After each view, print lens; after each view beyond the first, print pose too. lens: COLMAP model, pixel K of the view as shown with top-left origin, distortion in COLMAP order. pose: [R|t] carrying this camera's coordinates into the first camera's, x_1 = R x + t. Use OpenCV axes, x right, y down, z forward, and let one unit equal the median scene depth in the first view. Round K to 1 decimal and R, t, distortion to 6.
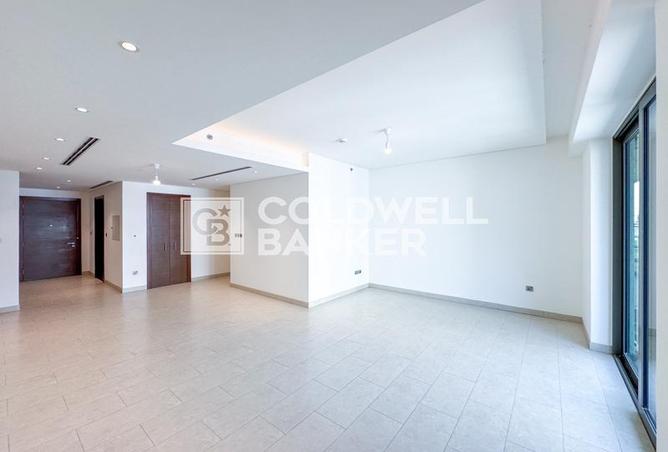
lens RADIAL K [[265.9, 0, 334.0], [0, 265.9, 226.0], [0, 0, 1]] dist [0.000626, 0.000087]
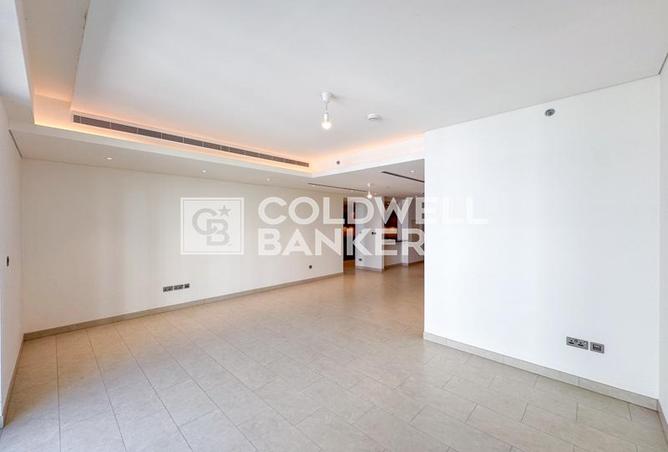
lens RADIAL K [[268.0, 0, 334.0], [0, 268.0, 226.0], [0, 0, 1]] dist [-0.000324, 0.000002]
pose [[-0.076213, 0.011054, -0.997030, 0.769159], [-0.014123, 0.999826, 0.012164, -0.019405], [0.996992, 0.015008, -0.076044, 0.904196]]
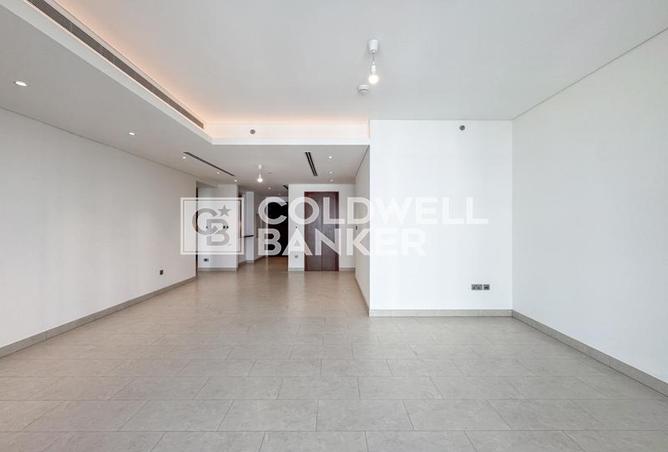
lens RADIAL K [[274.9, 0, 334.0], [0, 274.9, 226.0], [0, 0, 1]] dist [0.001344, 0.000372]
pose [[0.635048, 0.004299, -0.772461, 0.531847], [-0.012141, 0.999917, -0.004417, 0.050113], [0.772378, 0.012184, 0.635047, 0.446394]]
